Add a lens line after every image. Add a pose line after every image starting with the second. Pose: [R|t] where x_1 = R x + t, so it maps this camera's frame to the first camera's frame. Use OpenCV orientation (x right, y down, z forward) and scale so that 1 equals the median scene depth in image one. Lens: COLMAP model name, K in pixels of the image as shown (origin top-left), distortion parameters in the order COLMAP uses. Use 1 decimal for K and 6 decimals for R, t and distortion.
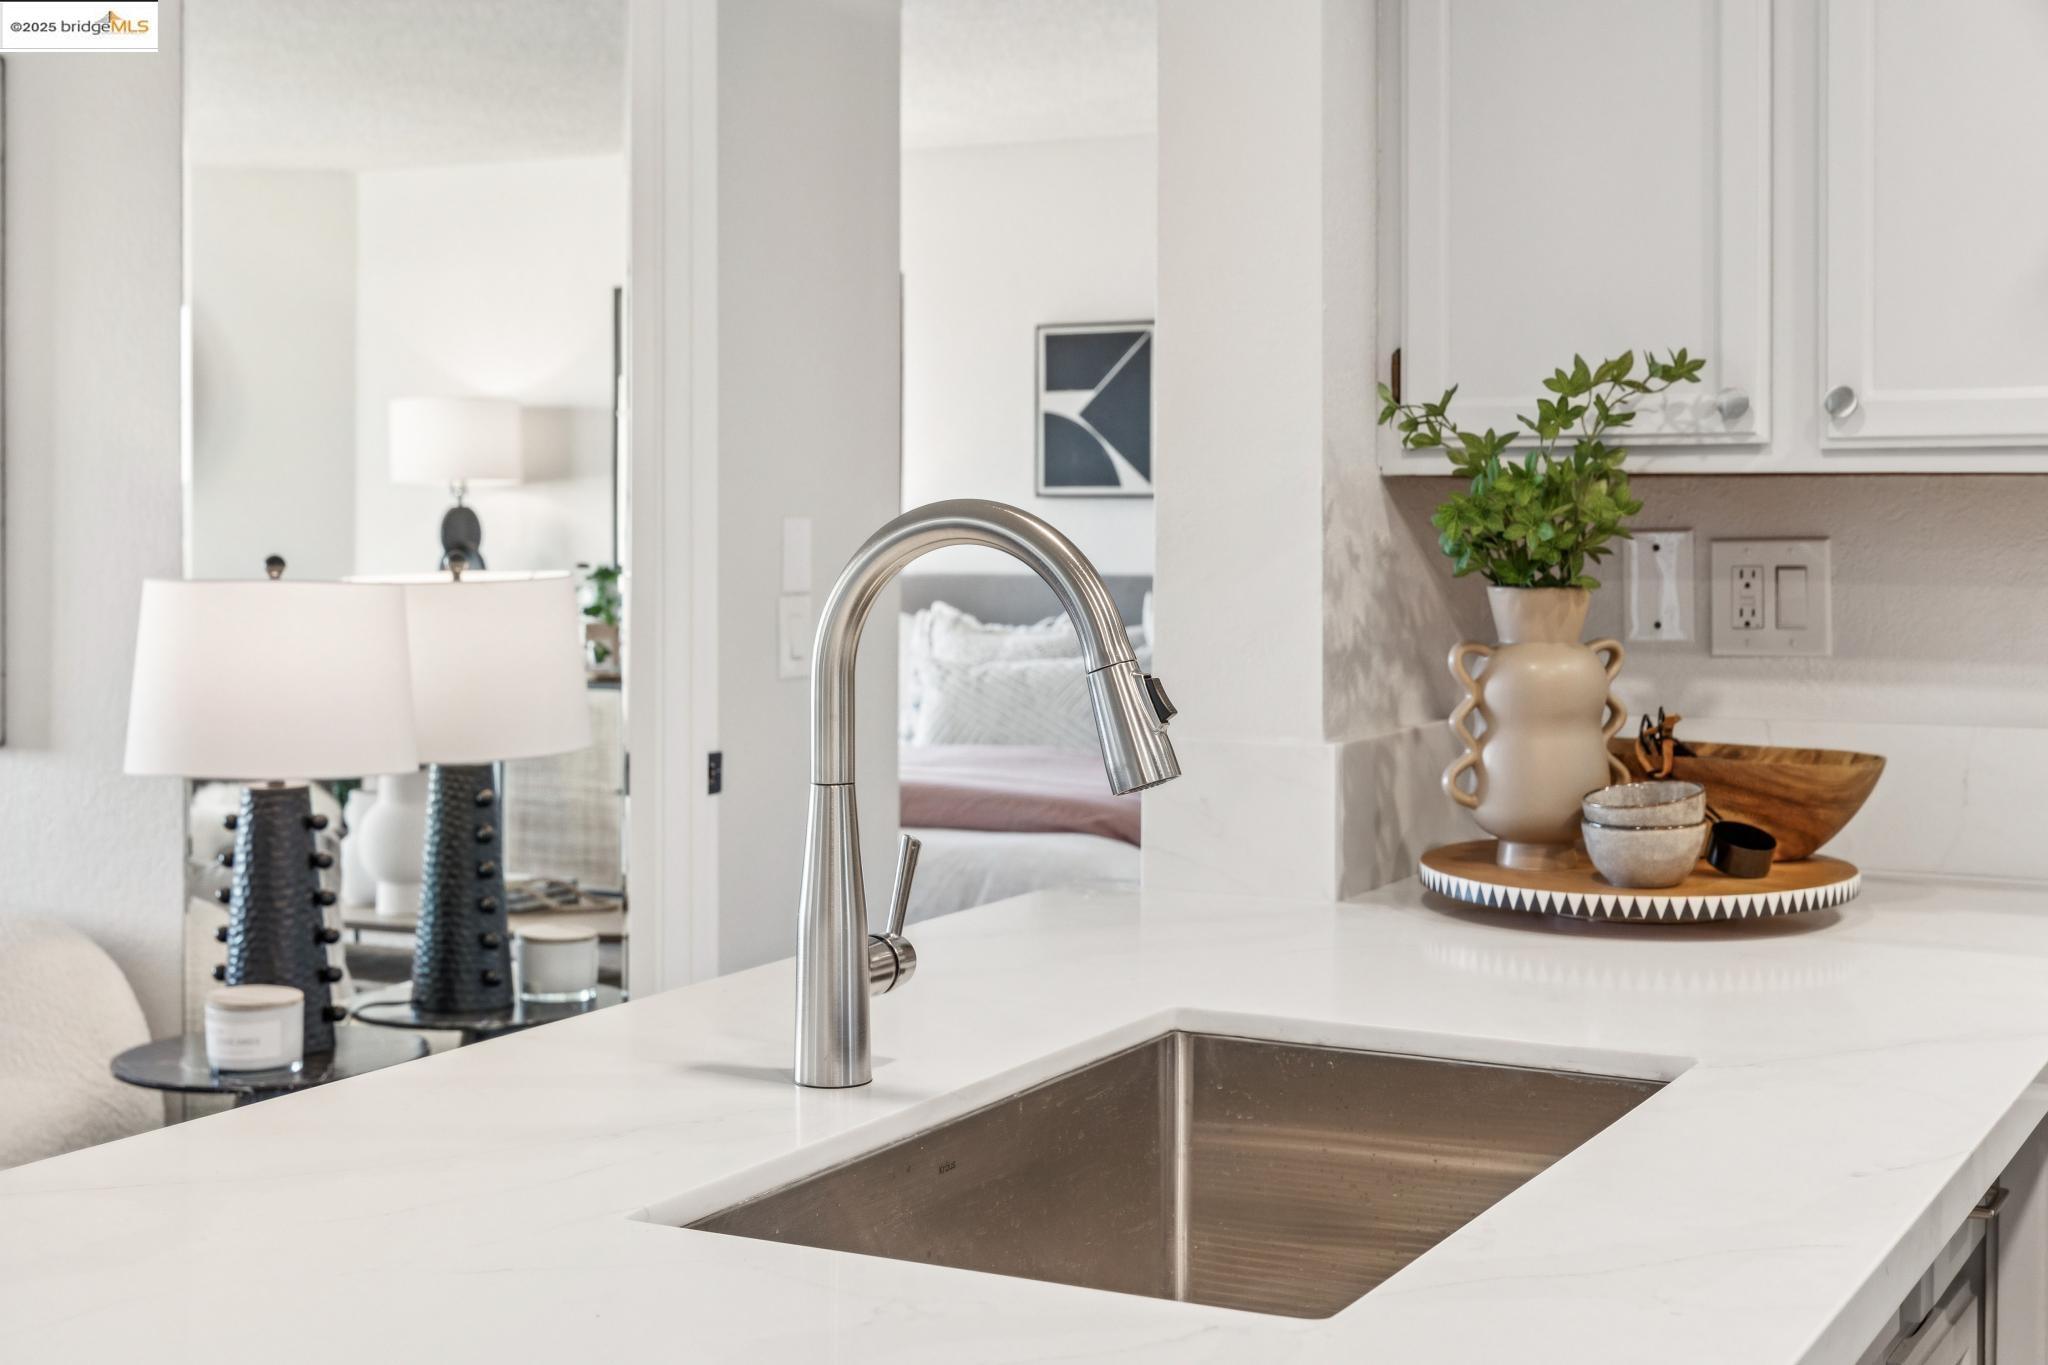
lens RADIAL K [[2718.6, 0, 1021.2], [0, 2718.6, 549.3], [0, 0, 1]] dist [0.005881, 0.002066]
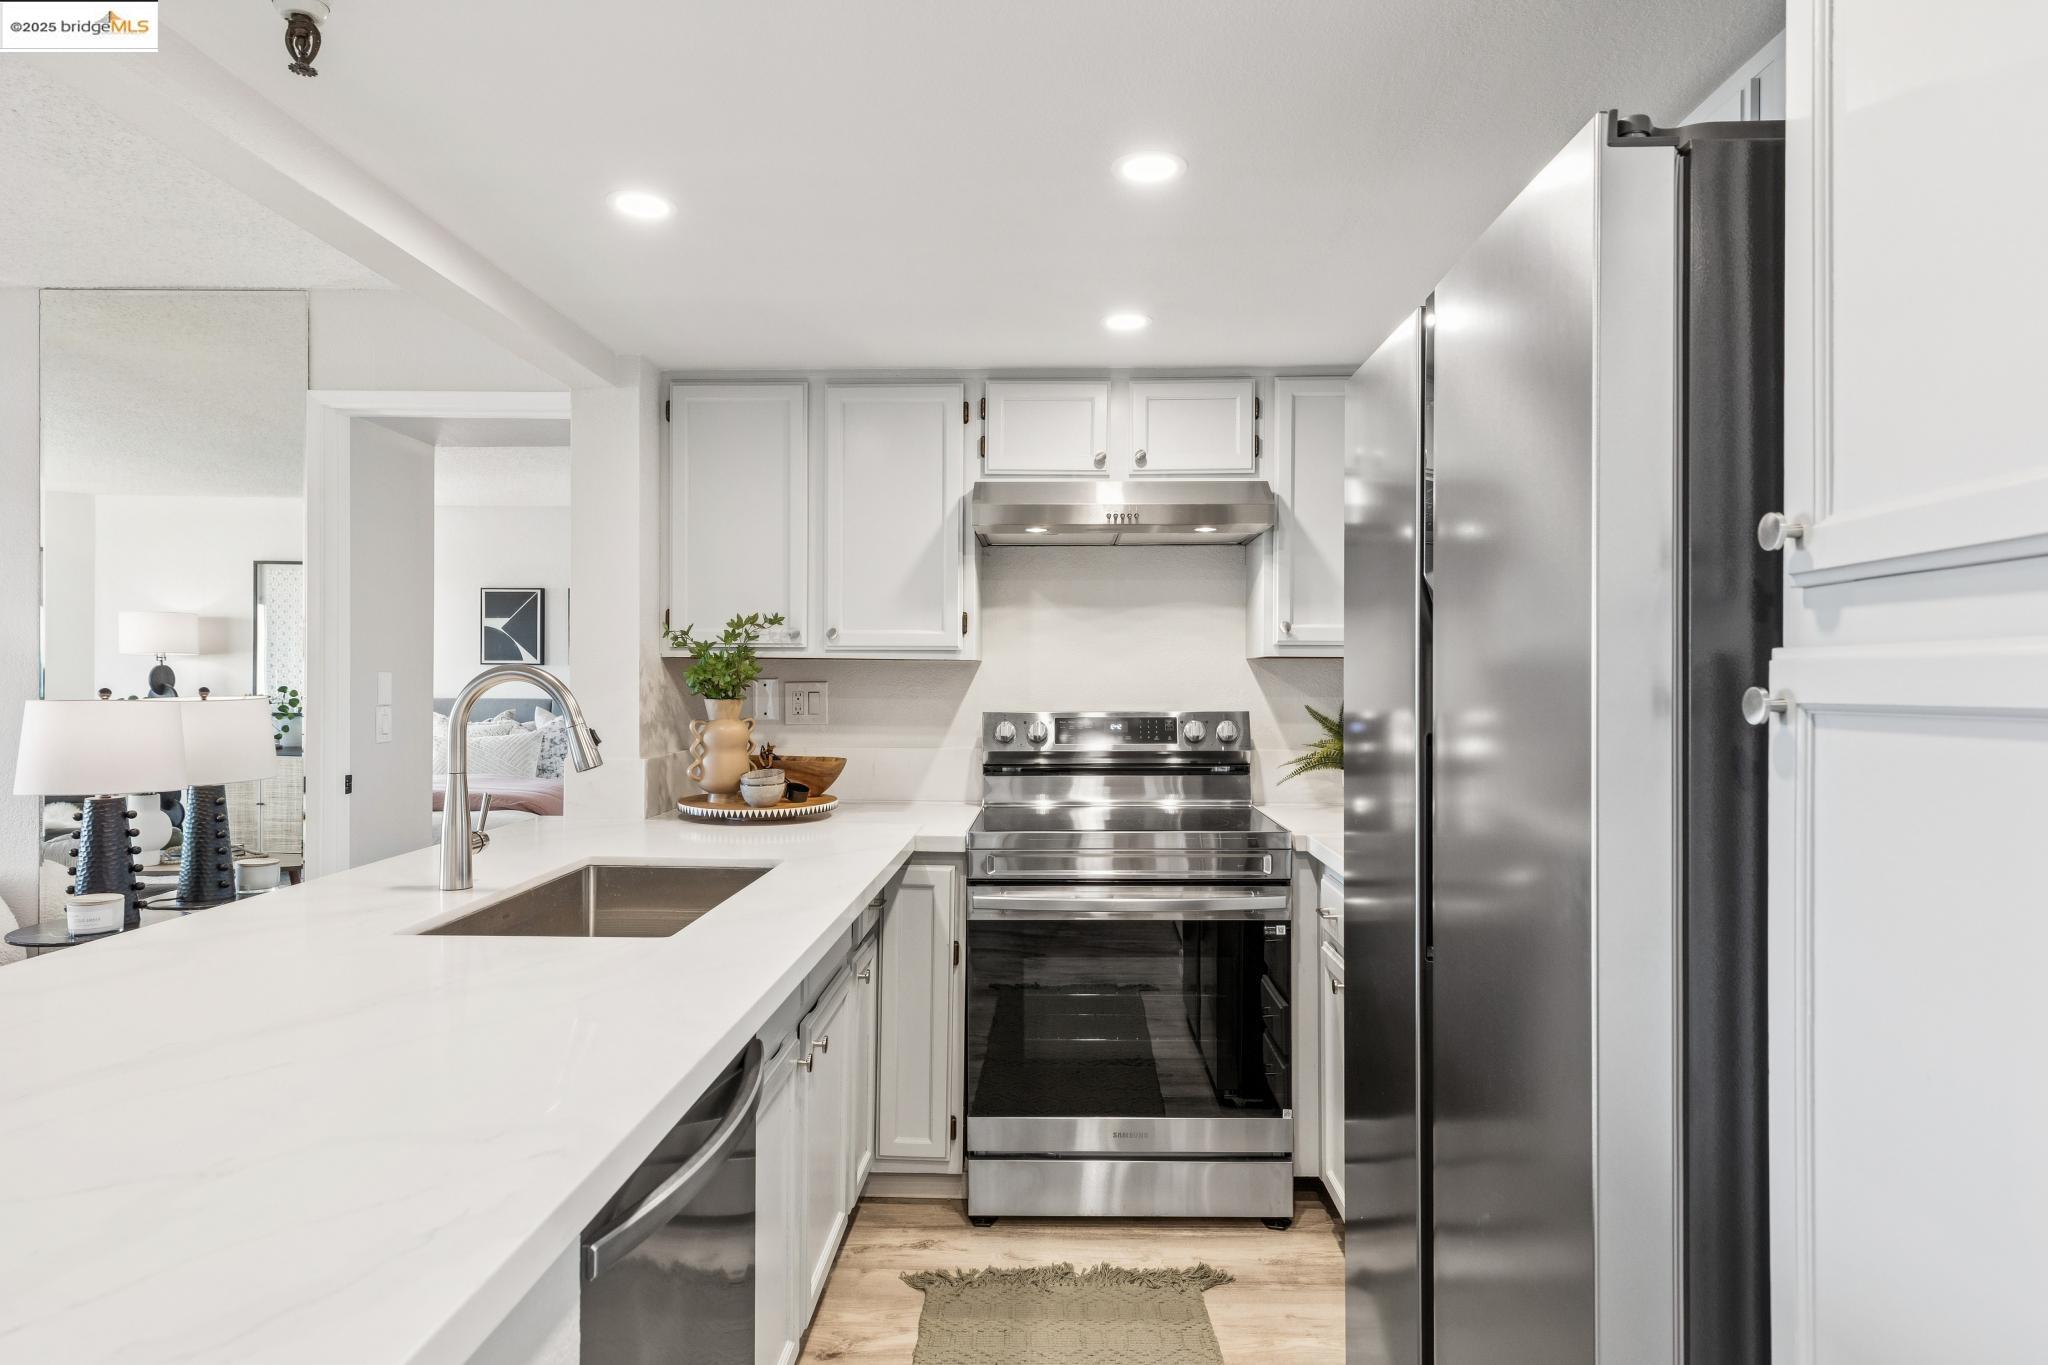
lens RADIAL K [[1148.2, 0, 1024.0], [0, 1148.2, 682.5], [0, 0, 1]] dist [0.001973, -0.000121]
pose [[0.894933, 0.002918, 0.446192, -0.052097], [-0.000345, 0.999983, -0.005848, 0.003961], [-0.446201, 0.005080, 0.894918, -0.157009]]
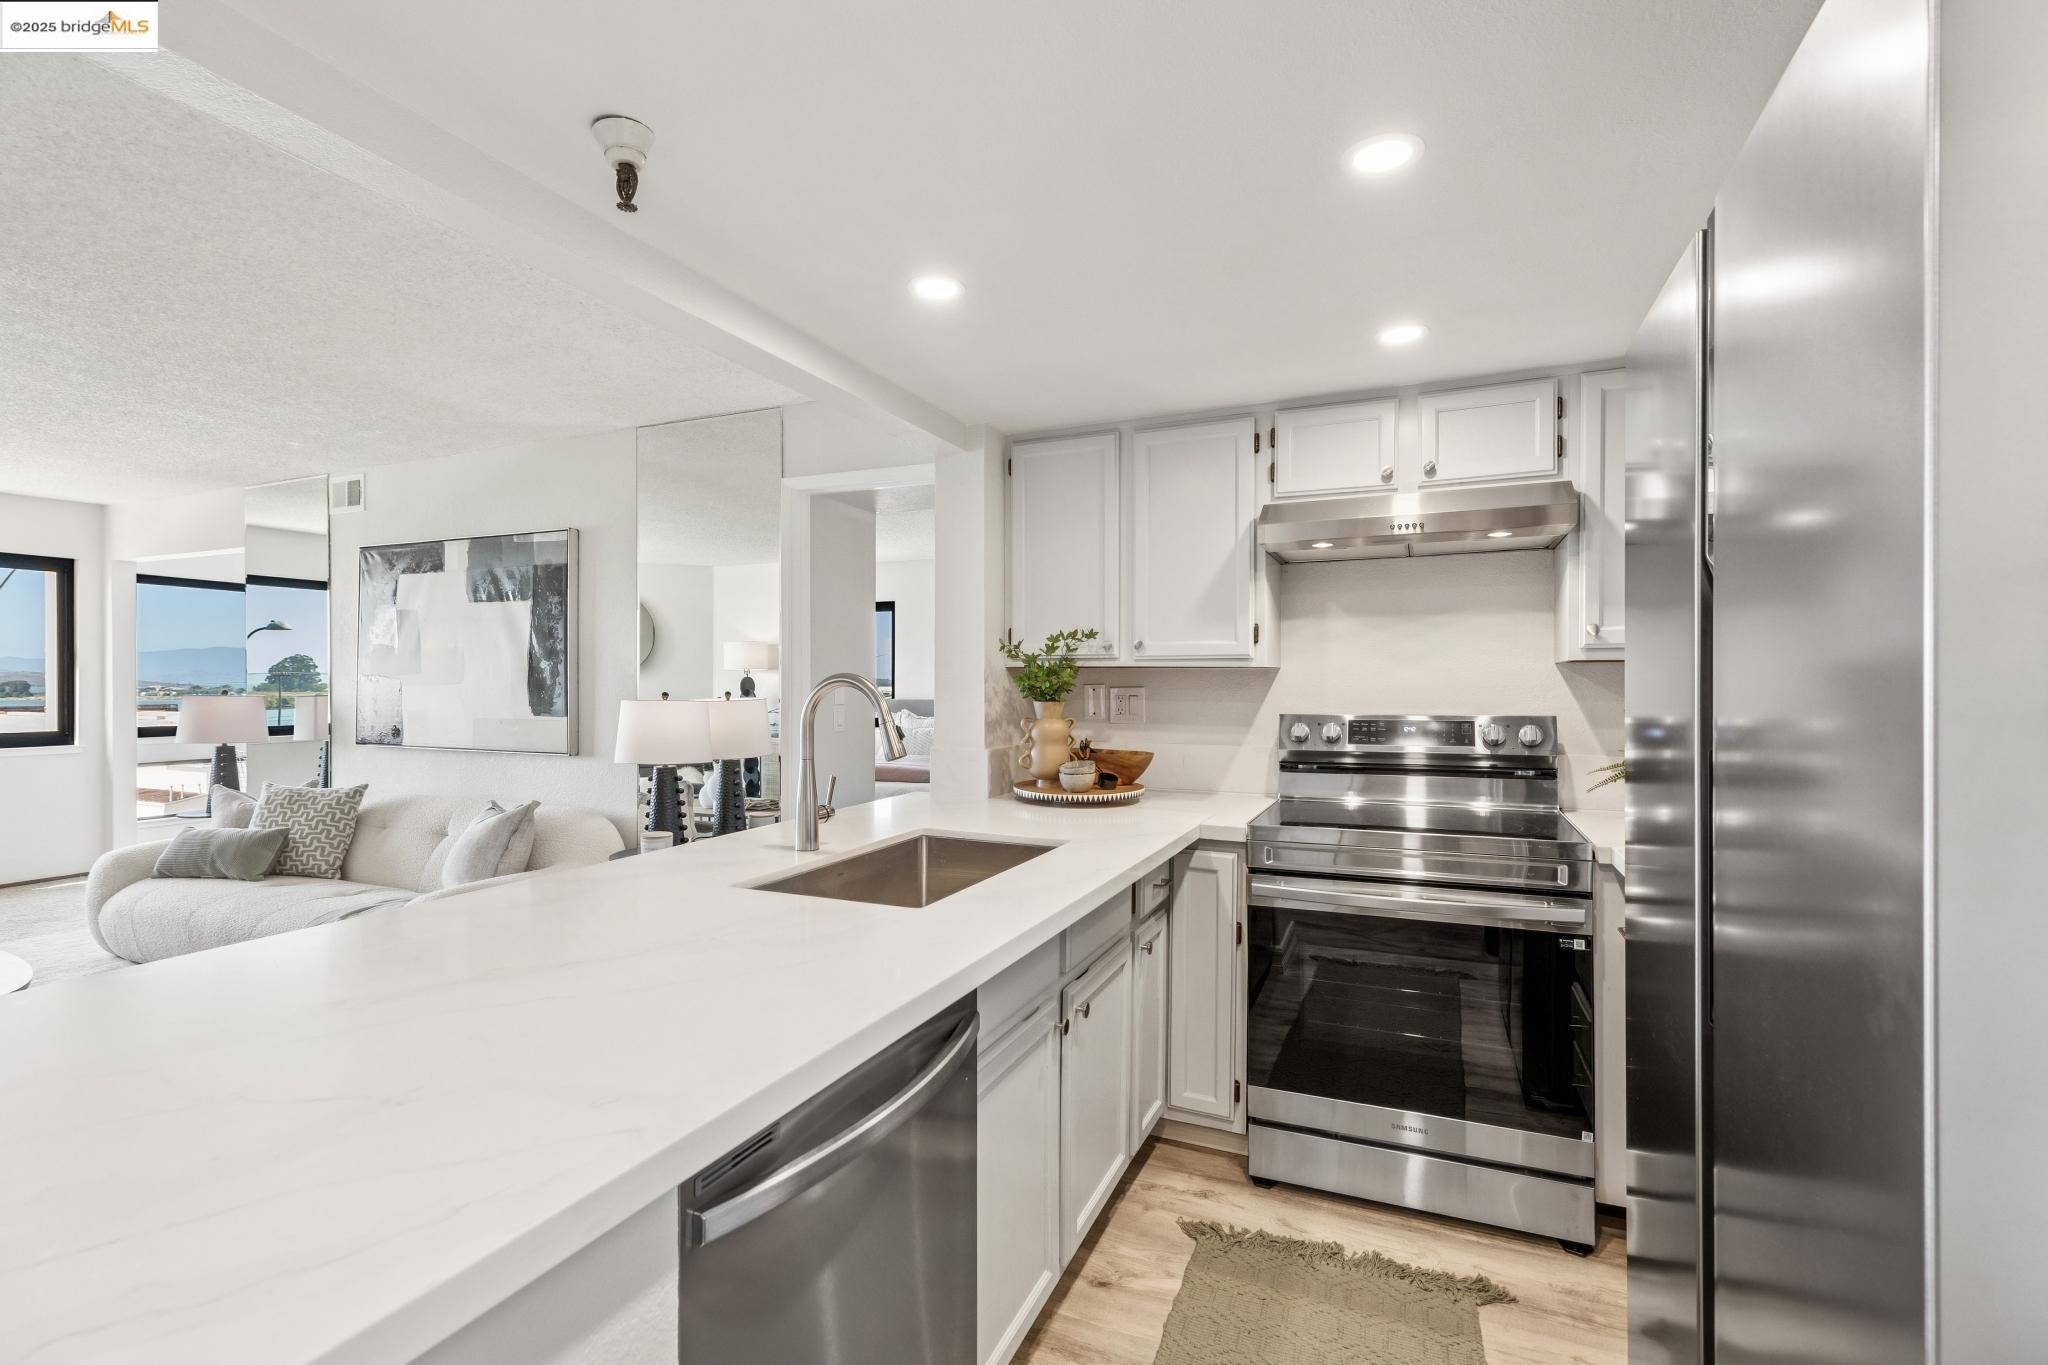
lens RADIAL K [[906.9, 0, 1017.9], [0, 906.9, 687.7], [0, 0, 1]] dist [-0.000257, -0.000090]
pose [[0.997448, 0.001479, 0.071387, 0.075133], [-0.001087, 0.999984, -0.005522, 0.003549], [-0.071394, 0.005430, 0.997433, -0.083255]]
